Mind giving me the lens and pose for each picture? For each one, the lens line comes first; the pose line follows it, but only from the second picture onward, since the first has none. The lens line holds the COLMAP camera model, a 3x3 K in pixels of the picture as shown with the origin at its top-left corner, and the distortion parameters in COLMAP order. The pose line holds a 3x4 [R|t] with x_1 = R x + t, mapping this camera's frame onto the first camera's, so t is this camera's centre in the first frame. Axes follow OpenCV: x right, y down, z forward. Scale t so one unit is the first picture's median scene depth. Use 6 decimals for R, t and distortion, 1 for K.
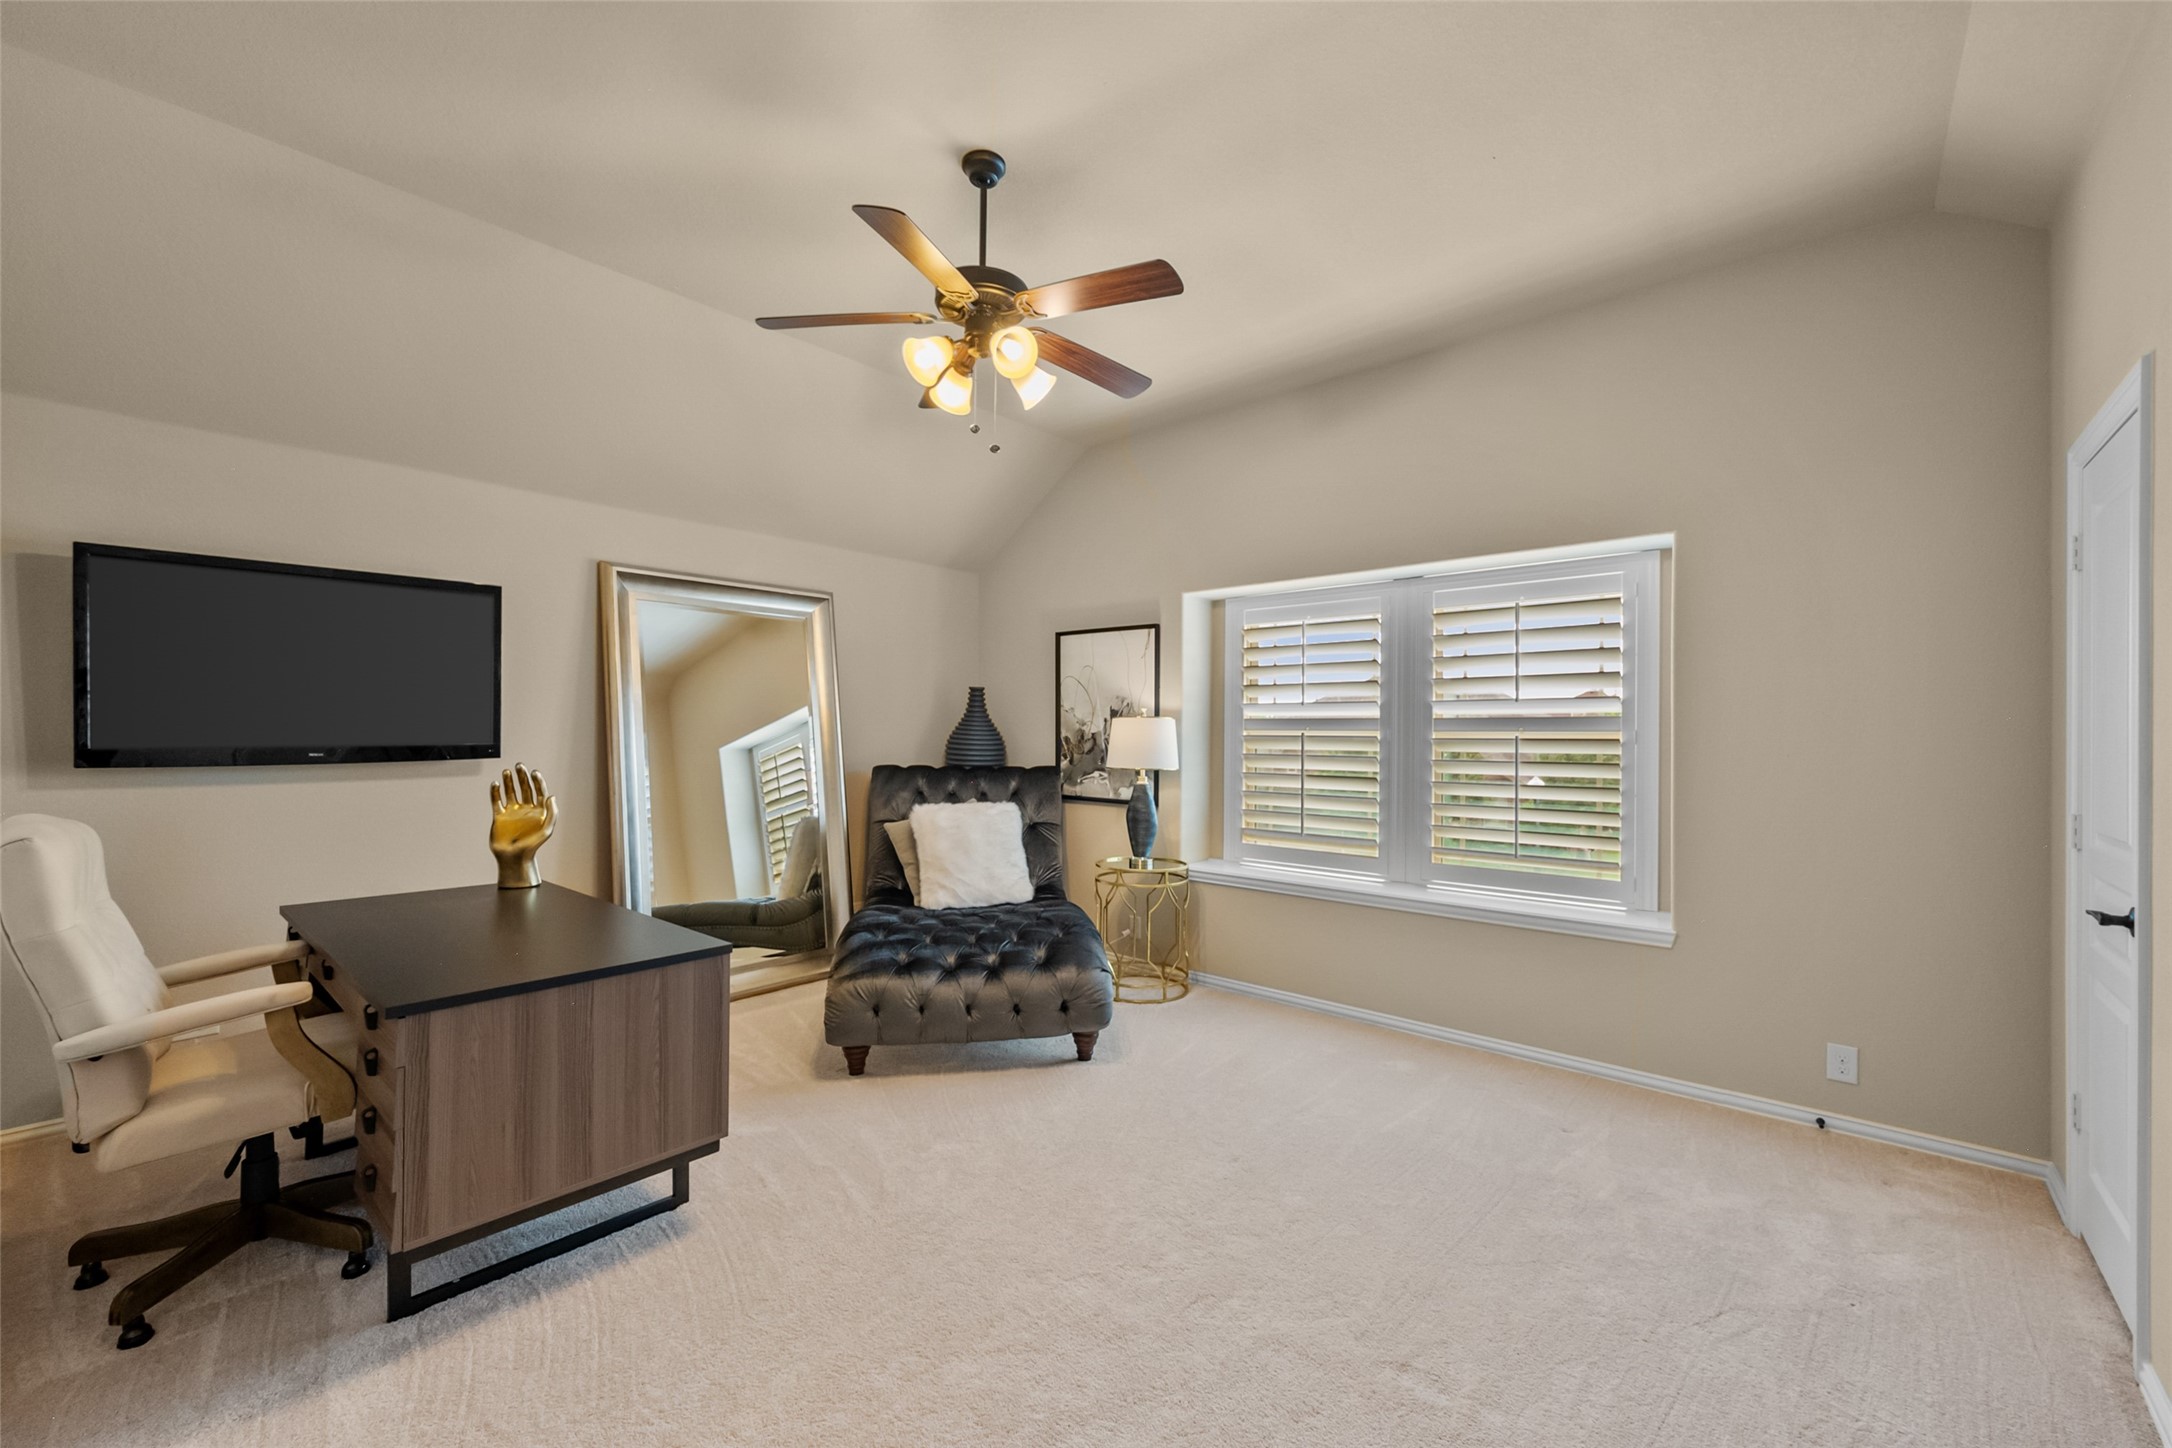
lens RADIAL K [[865.8, 0, 1095.2], [0, 865.8, 729.7], [0, 0, 1]] dist [-0.000516, -0.000217]
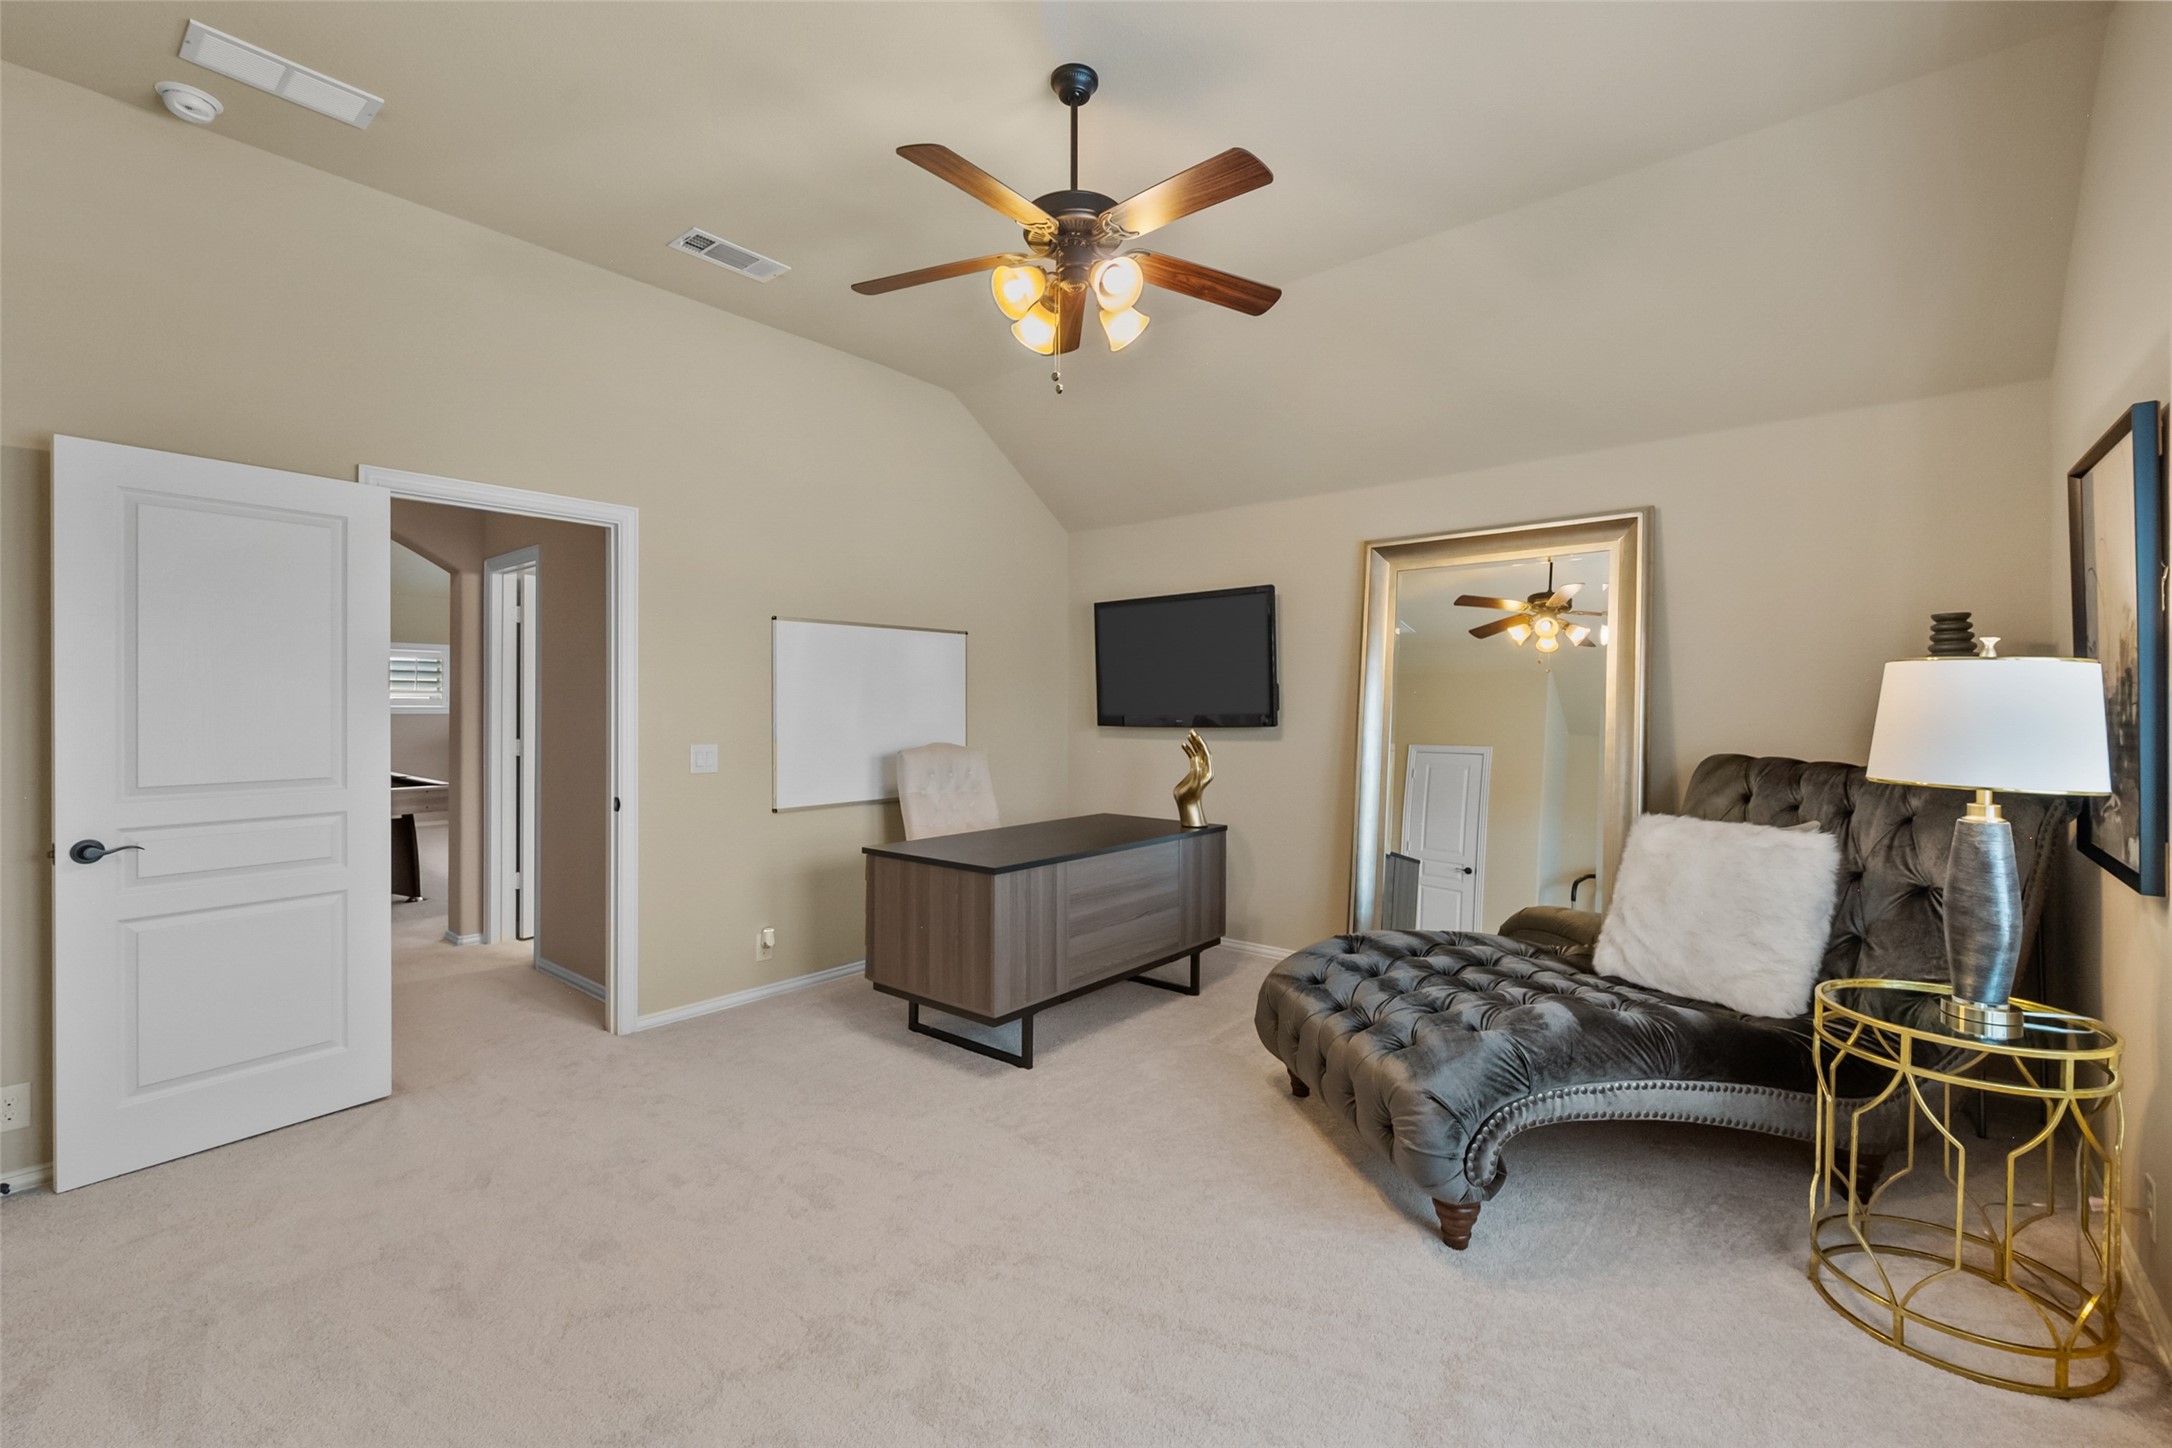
lens RADIAL K [[939.3, 0, 1085.8], [0, 939.3, 714.0], [0, 0, 1]] dist [-0.001091, 0.000182]
pose [[0.022813, -0.000587, -0.999740, 0.858891], [-0.001765, 0.999998, -0.000627, 0.022598], [0.999738, 0.001779, 0.022812, 0.991525]]
